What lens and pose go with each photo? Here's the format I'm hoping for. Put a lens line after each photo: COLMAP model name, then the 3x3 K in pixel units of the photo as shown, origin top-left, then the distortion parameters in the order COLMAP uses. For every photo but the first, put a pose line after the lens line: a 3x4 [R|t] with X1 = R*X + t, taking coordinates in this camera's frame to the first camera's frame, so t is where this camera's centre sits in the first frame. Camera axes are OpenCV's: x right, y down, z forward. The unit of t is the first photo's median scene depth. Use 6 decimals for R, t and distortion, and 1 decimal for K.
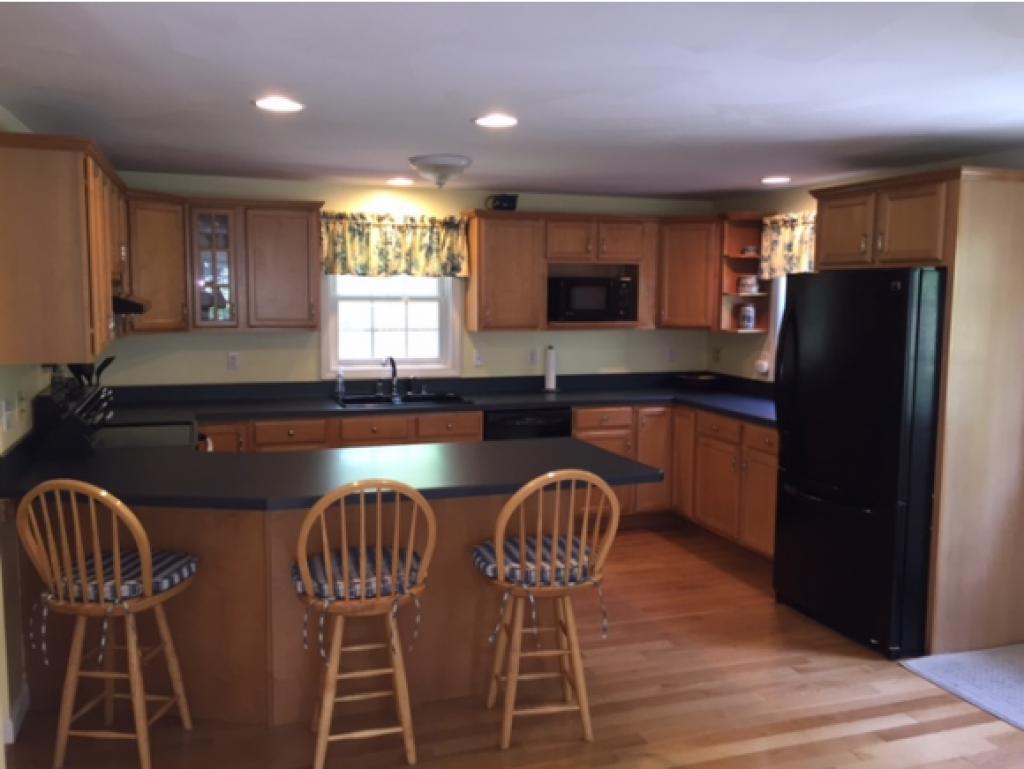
lens RADIAL K [[880.9, 0, 514.2], [0, 880.9, 384.6], [0, 0, 1]] dist [0.012484, -0.041627]
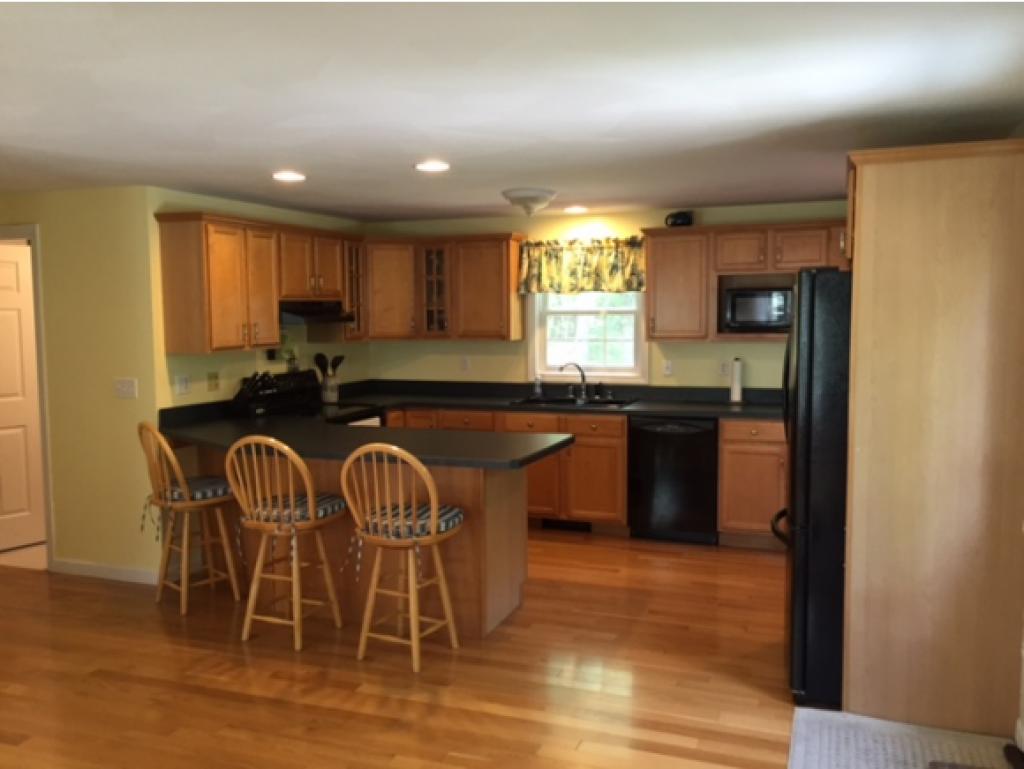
lens RADIAL K [[880.9, 0, 517.9], [0, 880.9, 385.7], [0, 0, 1]] dist [0.012484, -0.041627]
pose [[0.767213, 0.036875, -0.640332, 0.526869], [-0.052064, 0.998632, -0.004871, 0.006018], [0.639276, 0.037076, 0.768083, 0.083093]]
